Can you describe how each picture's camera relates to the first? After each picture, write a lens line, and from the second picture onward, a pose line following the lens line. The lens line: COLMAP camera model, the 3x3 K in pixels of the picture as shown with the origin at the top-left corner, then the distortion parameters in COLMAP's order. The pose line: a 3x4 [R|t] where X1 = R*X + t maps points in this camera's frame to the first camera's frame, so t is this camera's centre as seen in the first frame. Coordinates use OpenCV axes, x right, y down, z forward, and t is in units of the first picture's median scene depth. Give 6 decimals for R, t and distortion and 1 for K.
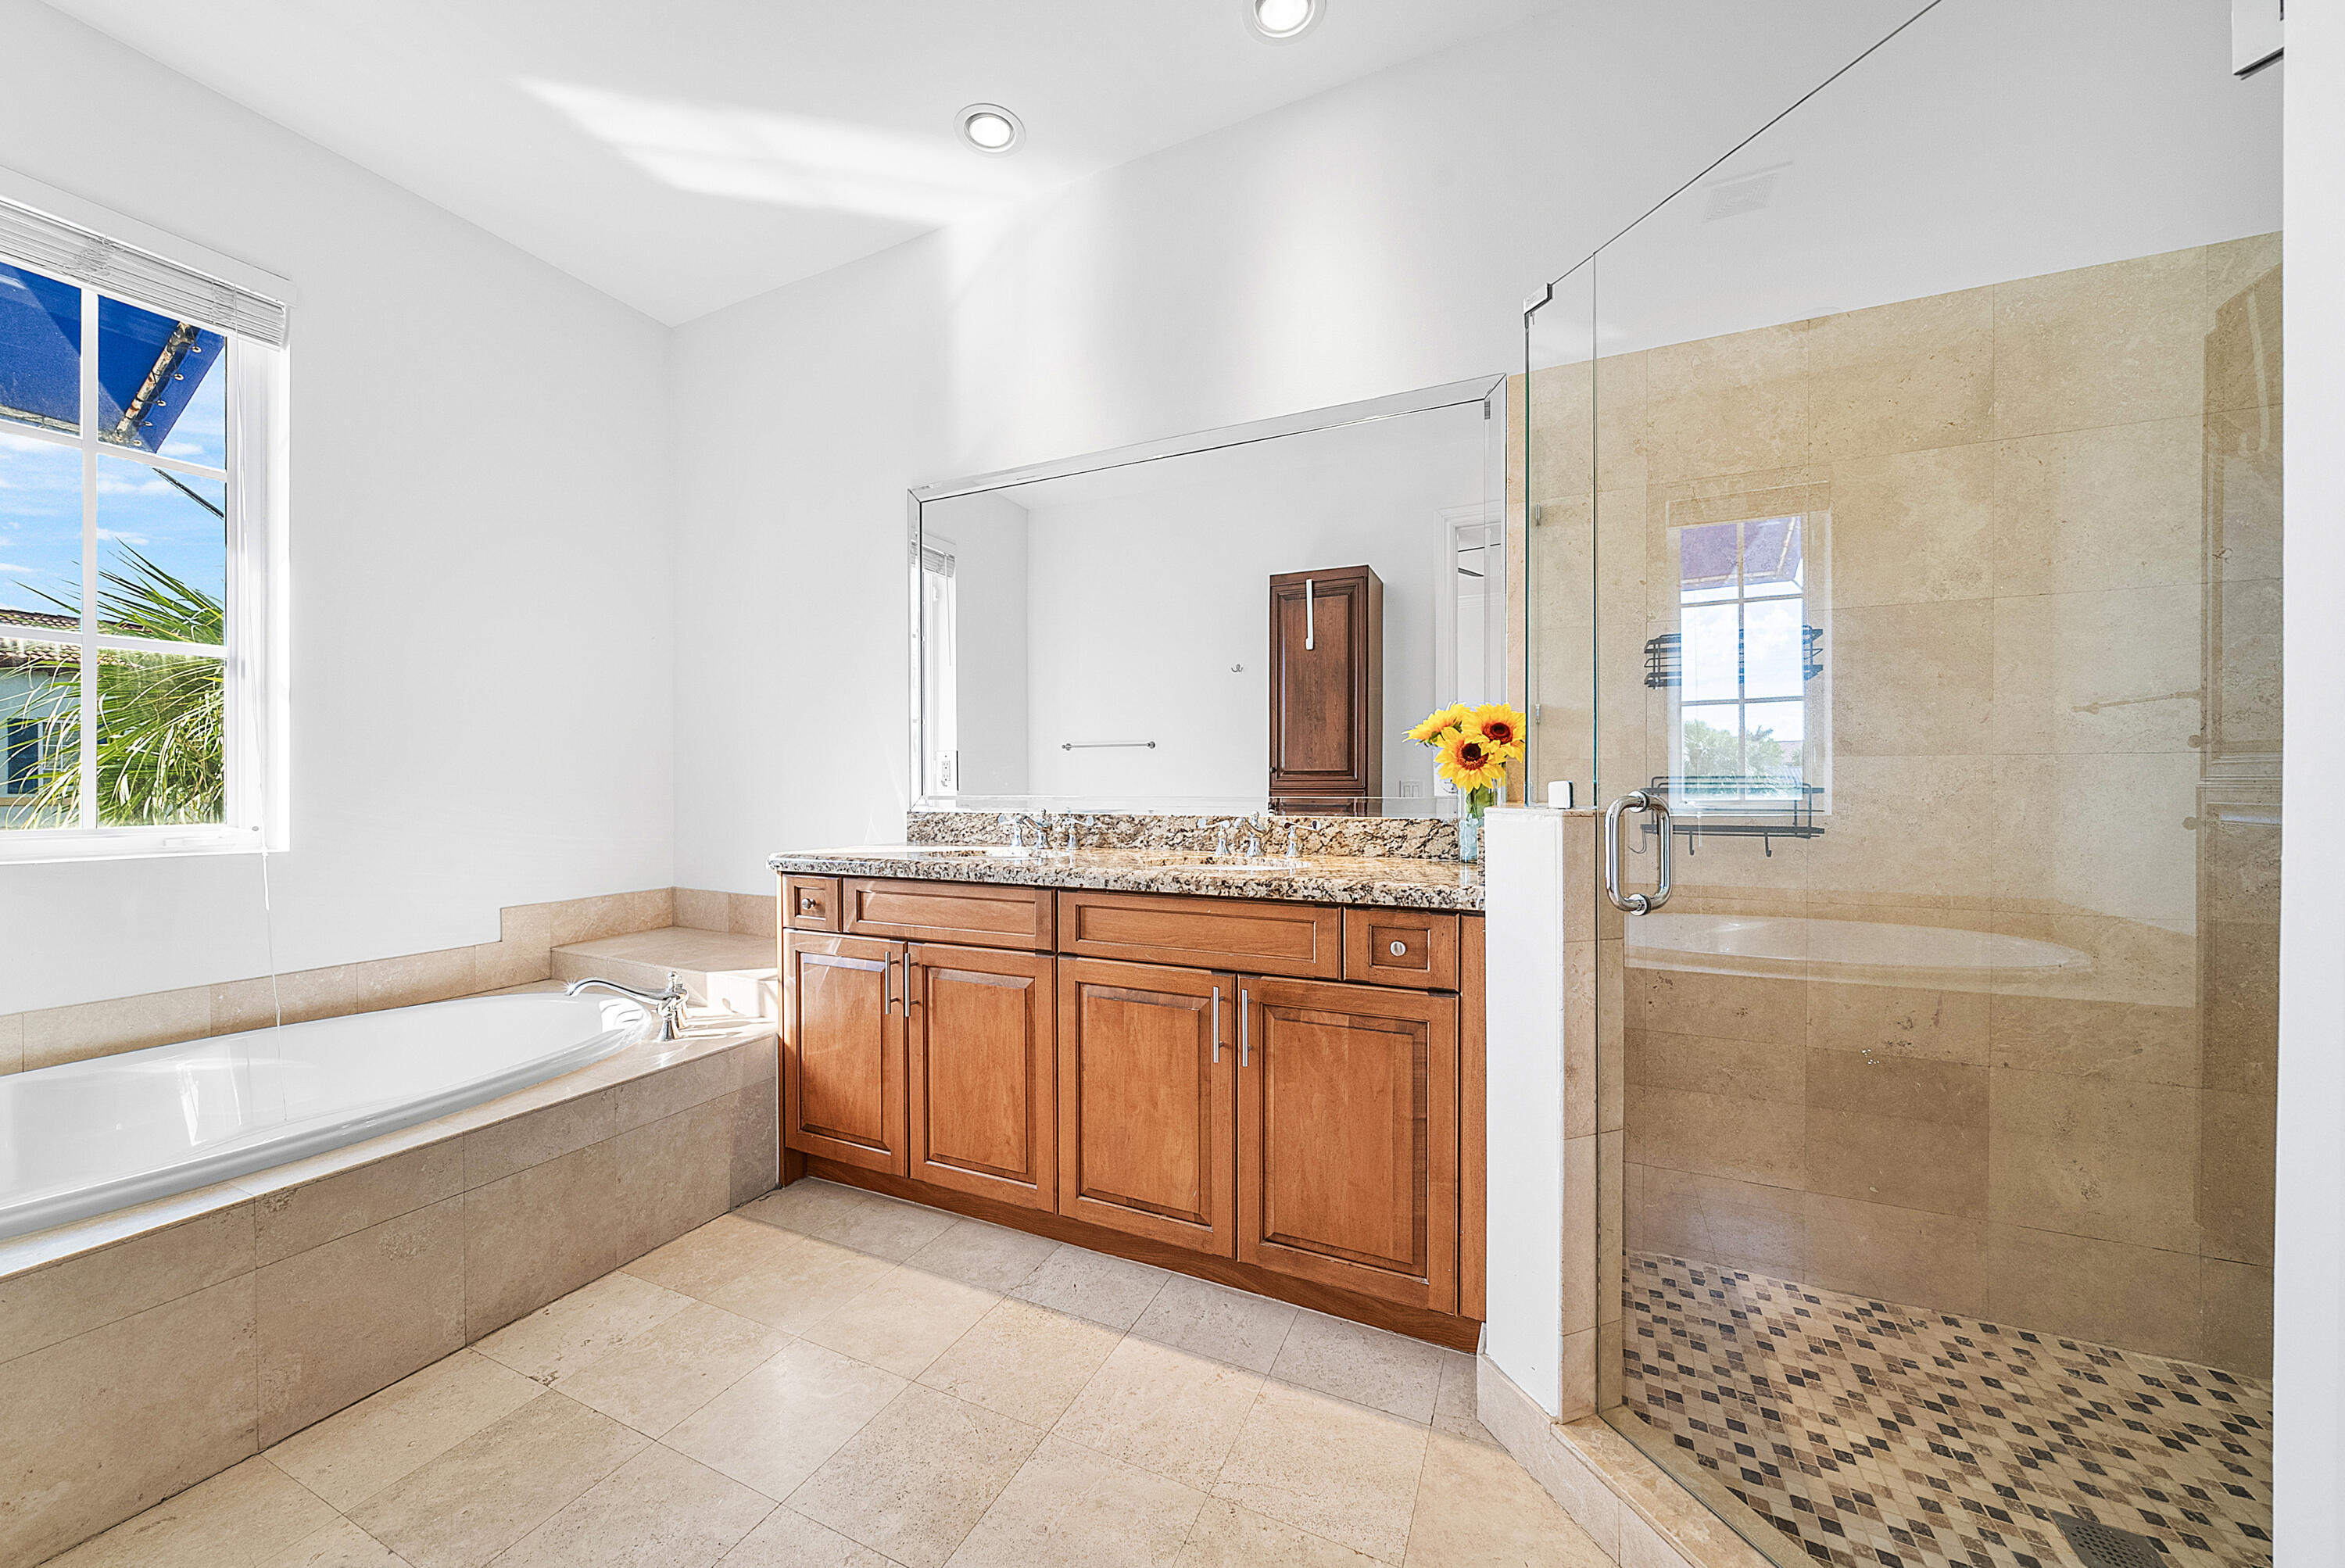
lens RADIAL K [[835.1, 0, 1174.6], [0, 835.1, 790.0], [0, 0, 1]] dist [-0.019127, 0.000502]
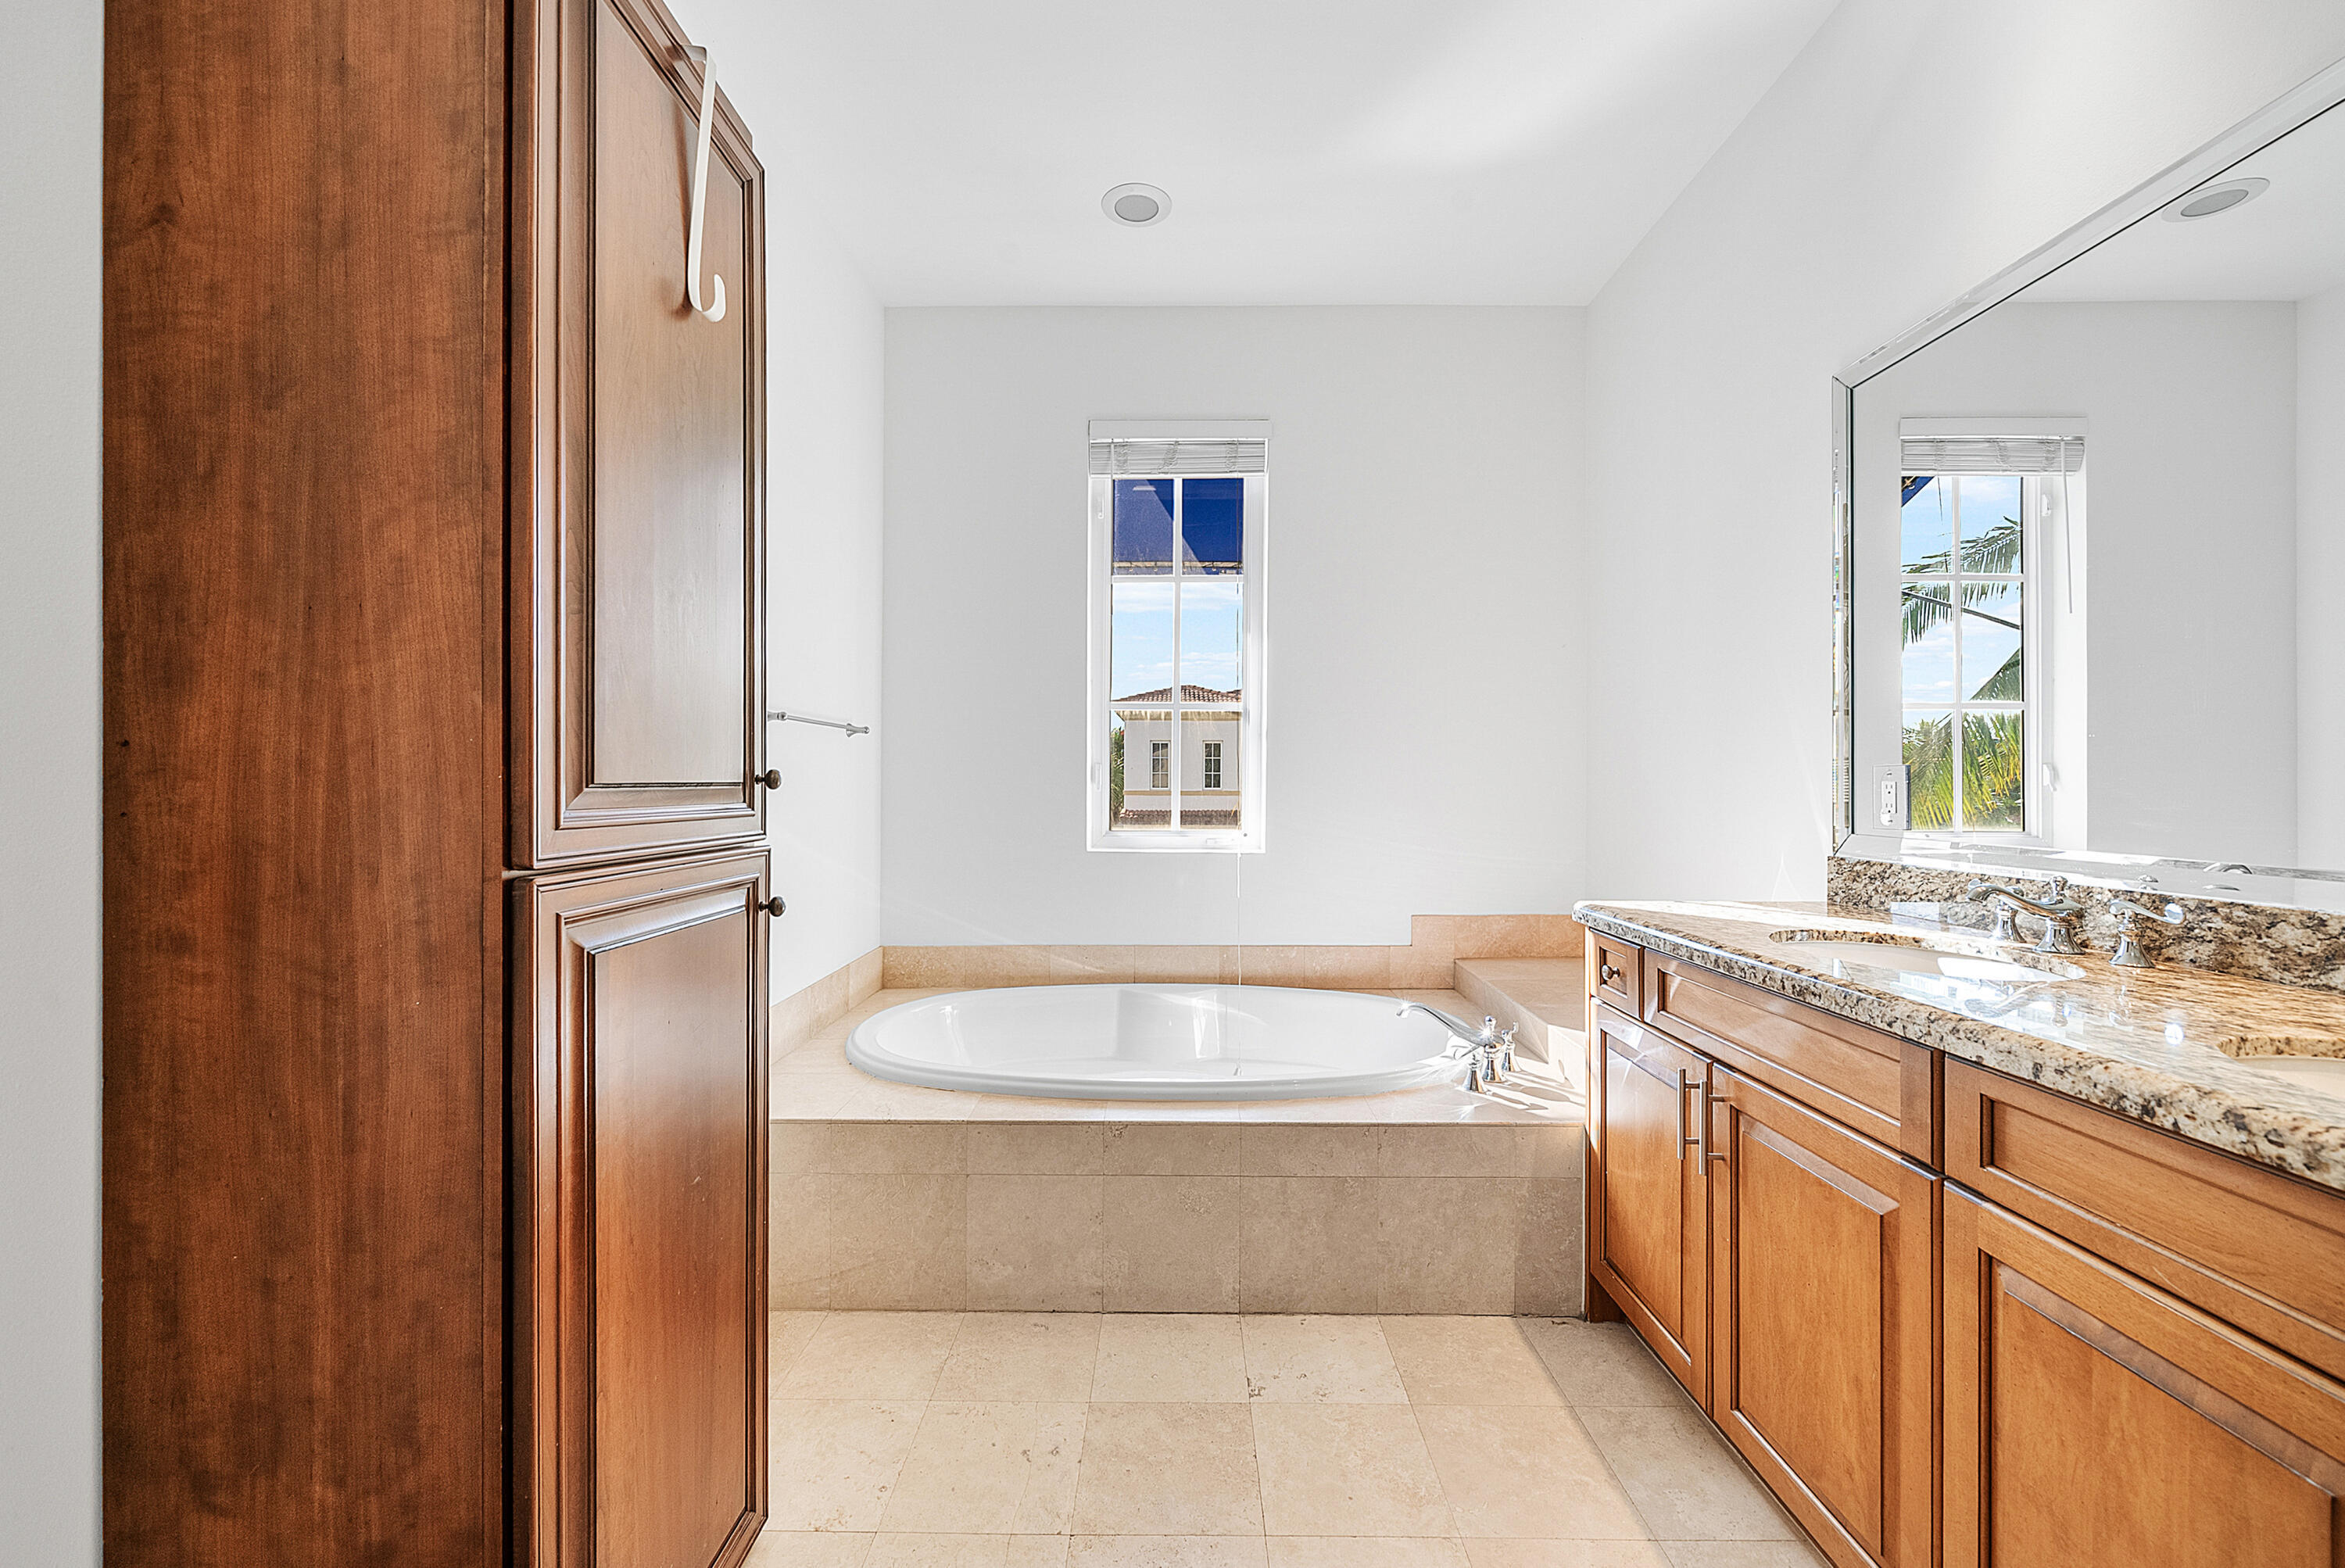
lens RADIAL K [[868.7, 0, 1165.3], [0, 868.7, 780.5], [0, 0, 1]] dist [-0.003907, -0.000539]
pose [[0.399750, -0.000316, -0.916624, 0.146102], [-0.010337, 0.999935, -0.004853, -0.037162], [0.916566, 0.011415, 0.399720, 0.323988]]
